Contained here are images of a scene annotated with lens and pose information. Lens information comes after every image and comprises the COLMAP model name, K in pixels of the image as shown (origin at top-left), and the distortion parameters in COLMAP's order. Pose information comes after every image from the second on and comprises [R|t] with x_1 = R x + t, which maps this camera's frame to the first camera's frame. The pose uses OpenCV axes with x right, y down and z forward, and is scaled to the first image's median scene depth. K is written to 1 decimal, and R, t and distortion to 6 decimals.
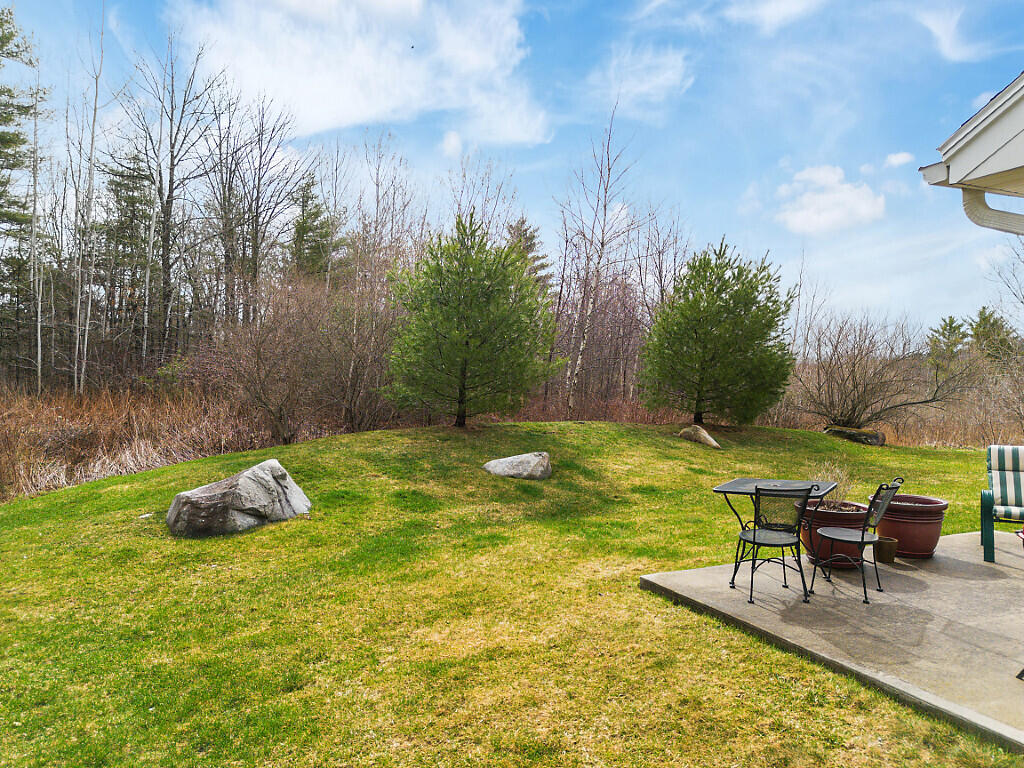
lens RADIAL K [[704.8, 0, 512.0], [0, 704.8, 384.0], [0, 0, 1]] dist [0.055009, 0.000406]
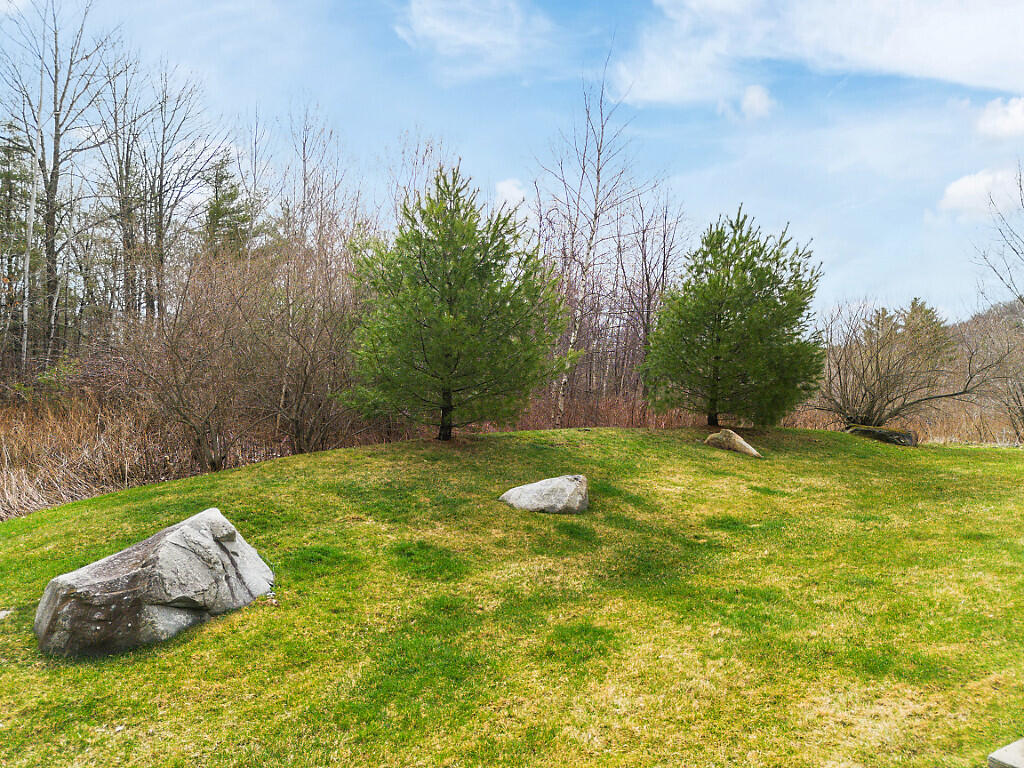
lens RADIAL K [[726.0, 0, 510.4], [0, 726.0, 379.0], [0, 0, 1]] dist [0.067265, -0.043326]
pose [[0.994962, -0.019404, 0.098357, -0.075683], [0.019953, 0.999790, -0.004604, -0.002149], [-0.098247, 0.006544, 0.995141, 0.179176]]
